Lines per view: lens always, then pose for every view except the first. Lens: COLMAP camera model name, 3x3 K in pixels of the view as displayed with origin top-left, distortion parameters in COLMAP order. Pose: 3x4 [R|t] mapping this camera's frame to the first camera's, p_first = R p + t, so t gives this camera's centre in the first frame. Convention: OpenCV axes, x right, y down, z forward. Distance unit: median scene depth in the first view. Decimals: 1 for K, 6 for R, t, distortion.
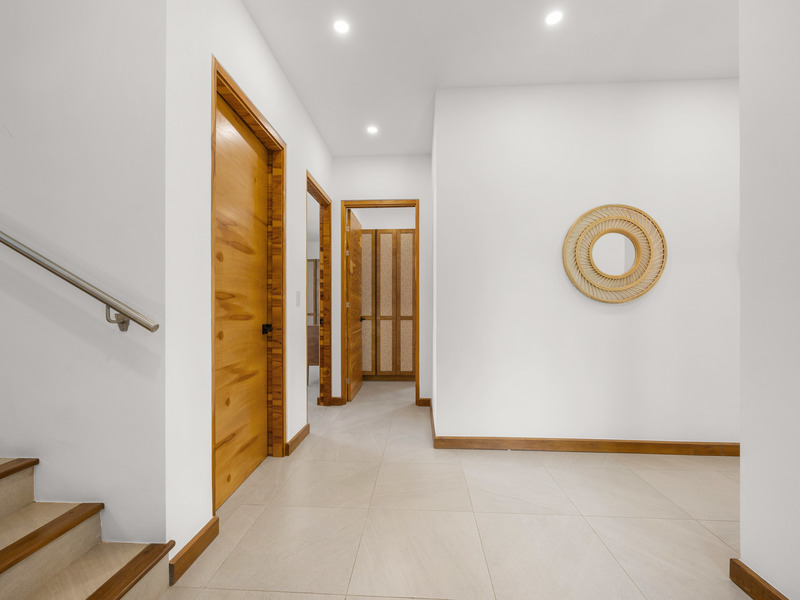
lens RADIAL K [[344.6, 0, 396.6], [0, 344.6, 308.6], [0, 0, 1]] dist [-0.002088, -0.000890]
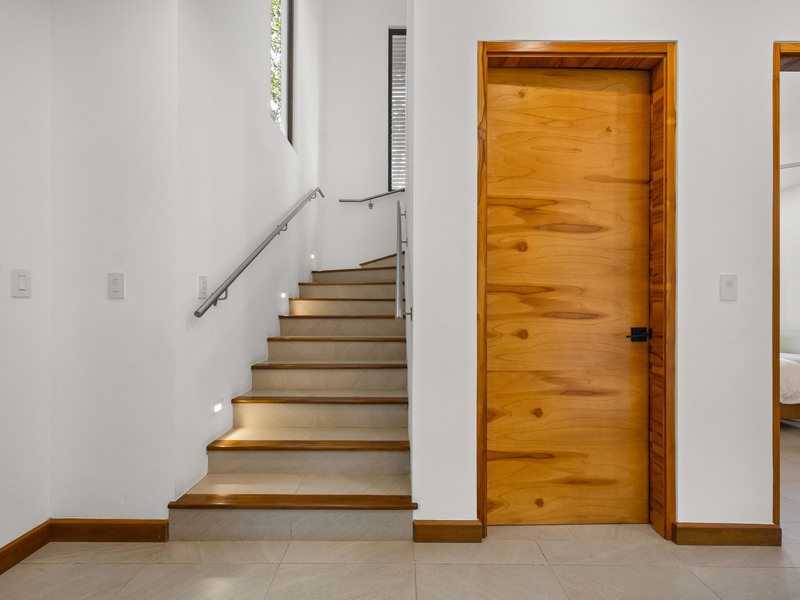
lens RADIAL K [[344.6, 0, 396.6], [0, 344.6, 308.6], [0, 0, 1]] dist [-0.002088, -0.000890]
pose [[0.063240, -0.000976, -0.997998, 0.275873], [-0.006793, 0.999976, -0.001408, 0.011618], [0.997975, 0.006869, 0.063232, 0.471728]]
